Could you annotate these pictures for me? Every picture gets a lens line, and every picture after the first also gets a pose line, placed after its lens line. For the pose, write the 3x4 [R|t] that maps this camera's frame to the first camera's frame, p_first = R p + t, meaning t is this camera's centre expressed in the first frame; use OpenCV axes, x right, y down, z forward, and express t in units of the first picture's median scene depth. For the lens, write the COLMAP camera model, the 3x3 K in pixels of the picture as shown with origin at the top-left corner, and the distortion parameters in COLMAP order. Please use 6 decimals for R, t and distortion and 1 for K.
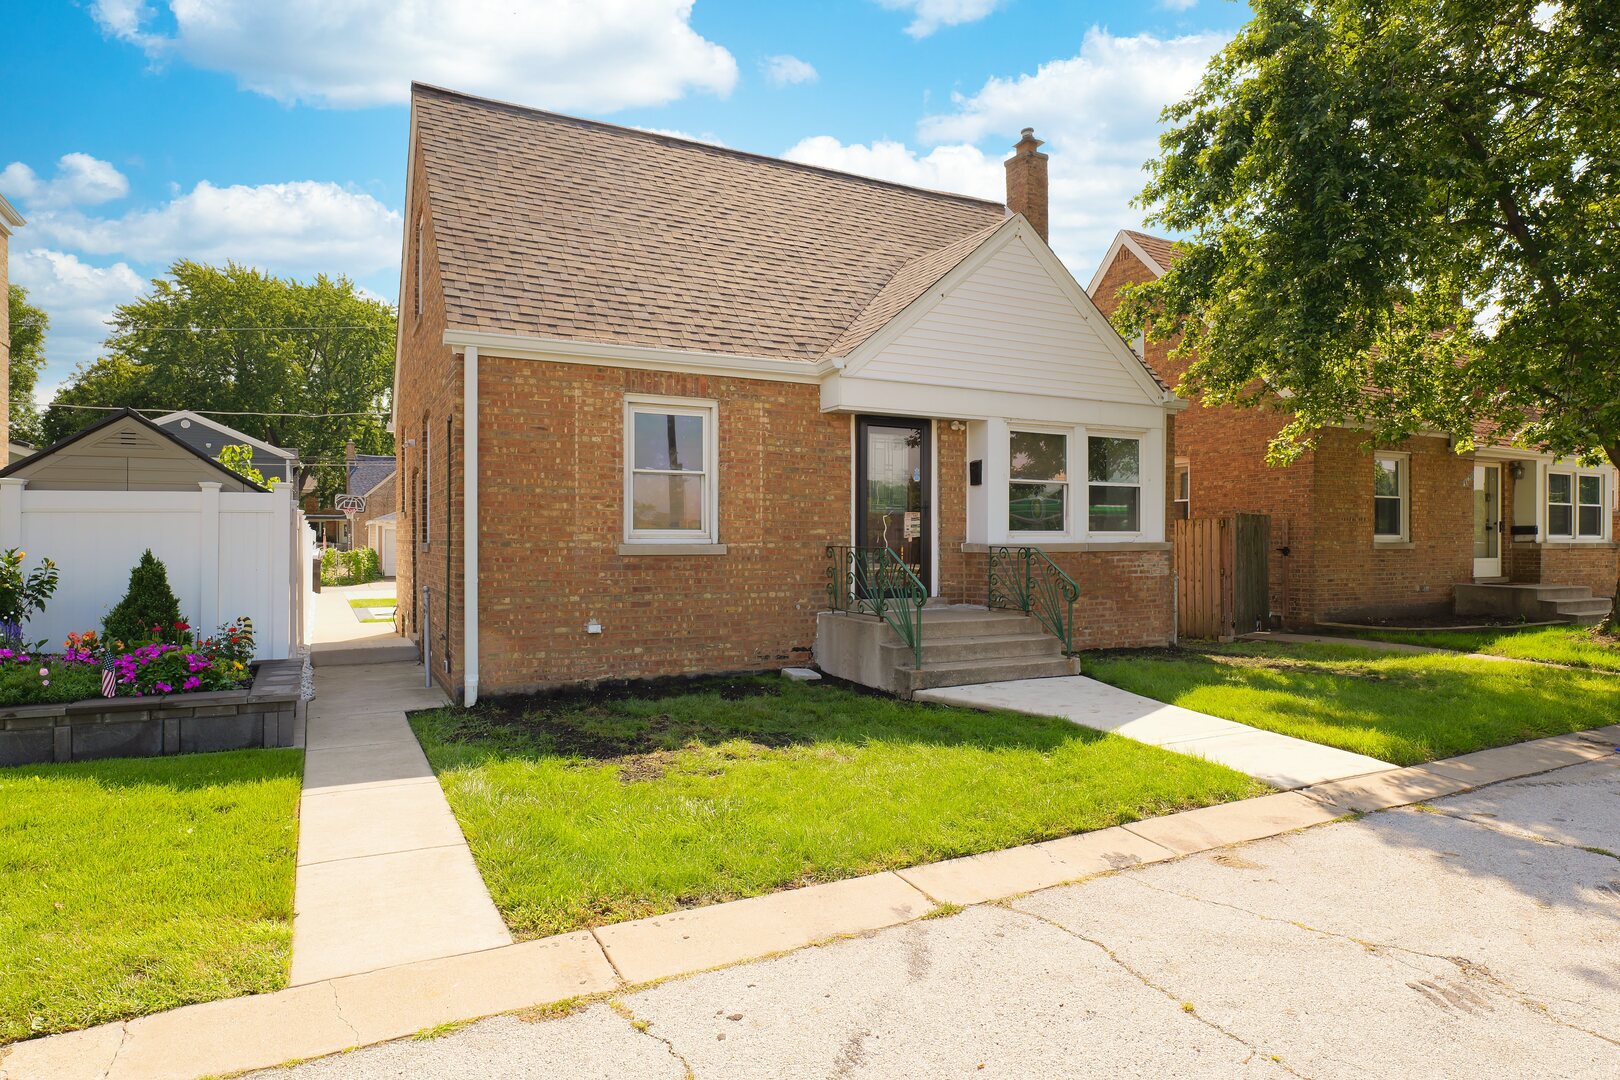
lens RADIAL K [[947.6, 0, 806.4], [0, 947.6, 538.8], [0, 0, 1]] dist [-0.025453, 0.009645]
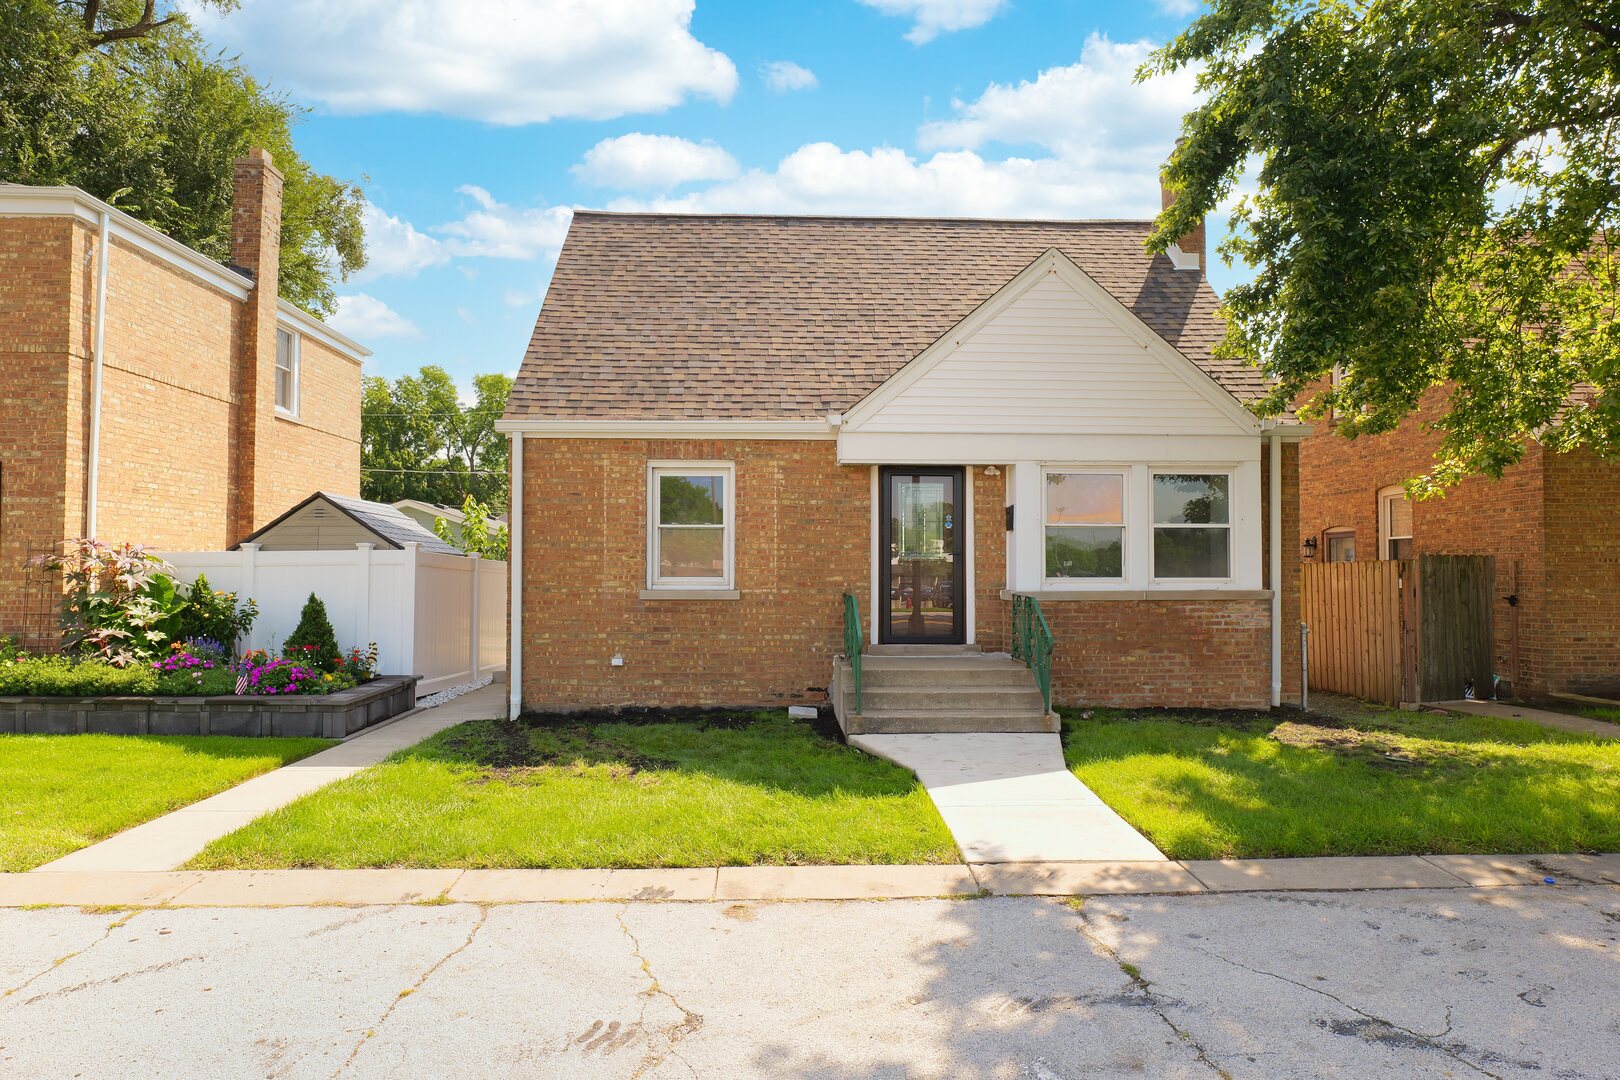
lens RADIAL K [[947.6, 0, 809.4], [0, 947.6, 543.3], [0, 0, 1]] dist [-0.025453, 0.009645]
pose [[0.900781, -0.012174, -0.434102, 0.487909], [-0.001011, 0.999545, -0.030129, -0.016627], [0.434272, 0.027579, 0.900360, 0.038952]]
